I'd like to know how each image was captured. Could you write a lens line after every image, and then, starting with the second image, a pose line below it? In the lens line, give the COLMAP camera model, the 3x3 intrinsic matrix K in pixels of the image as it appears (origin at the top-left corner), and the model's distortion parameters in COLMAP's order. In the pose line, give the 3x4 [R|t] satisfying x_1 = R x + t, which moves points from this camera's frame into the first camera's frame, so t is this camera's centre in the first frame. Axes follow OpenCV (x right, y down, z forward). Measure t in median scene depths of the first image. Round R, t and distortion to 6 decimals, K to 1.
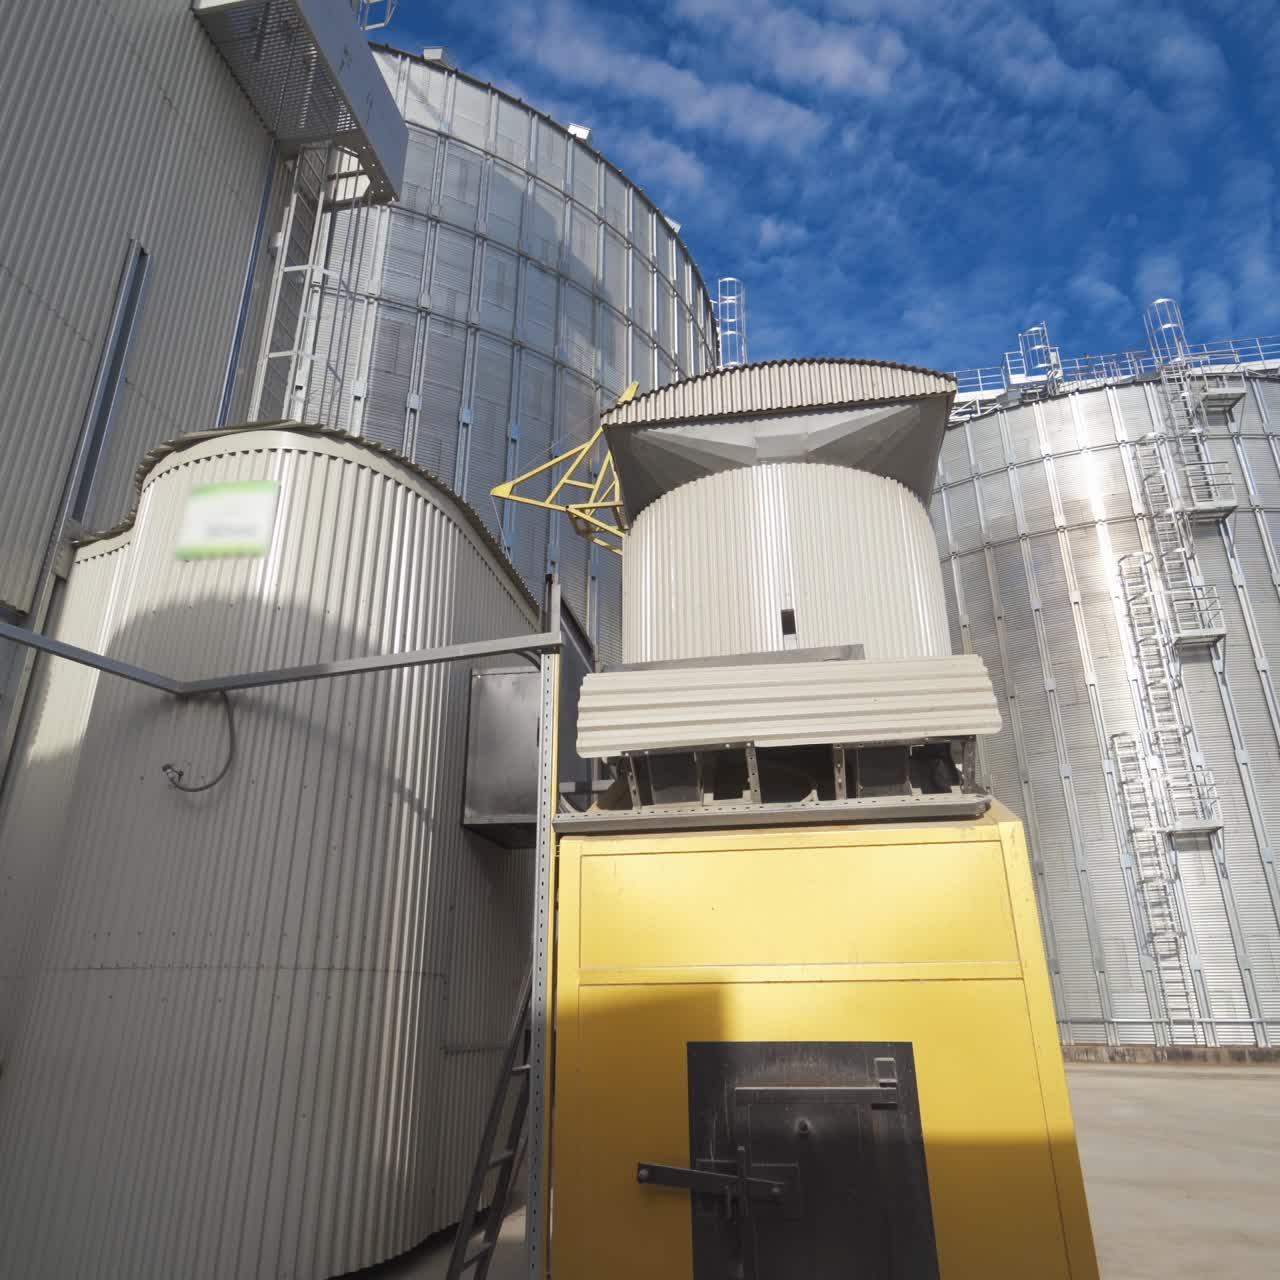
lens RADIAL K [[916.4, 0, 640.0], [0, 916.4, 640.0], [0, 0, 1]] dist [-0.000280, -0.000302]
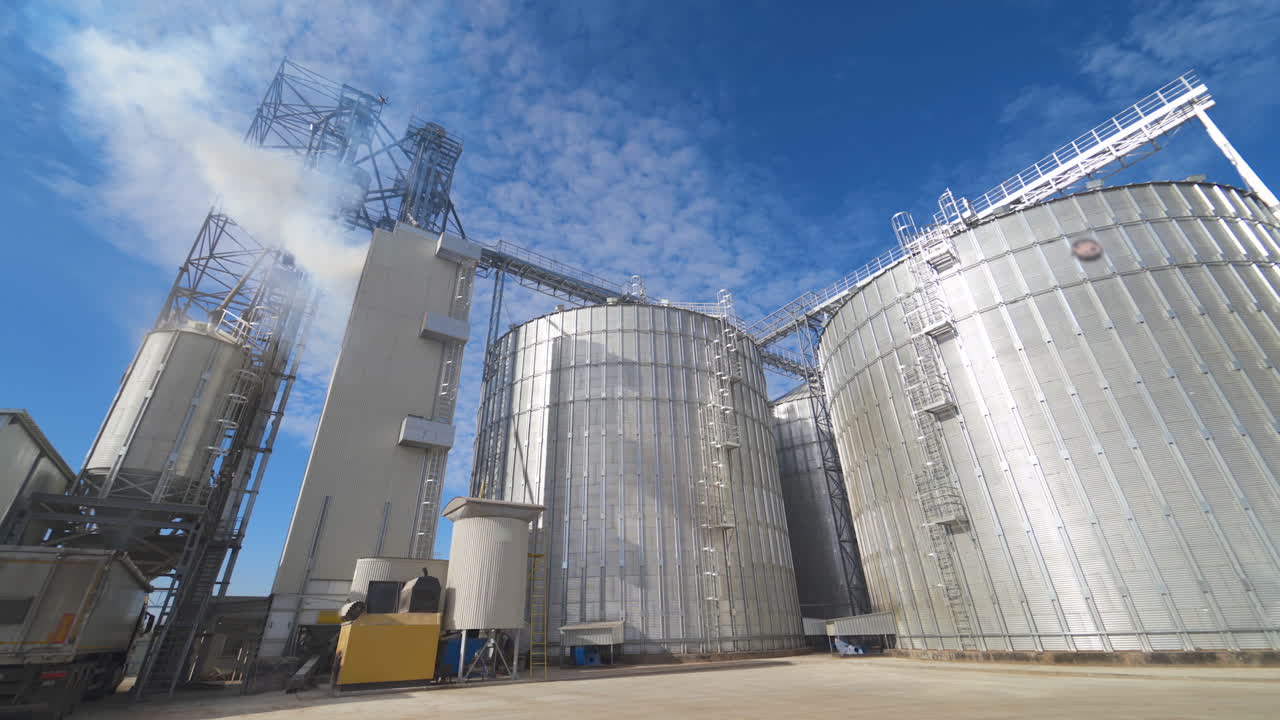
lens RADIAL K [[524.0, 0, 640.0], [0, 524.0, 360.0], [0, 0, 1]] dist [0.000738, 0.000110]
pose [[0.717403, -0.342038, -0.606913, 0.798065], [0.284127, 0.939082, -0.193384, -0.054368], [0.636085, -0.033706, 0.770882, -0.132355]]
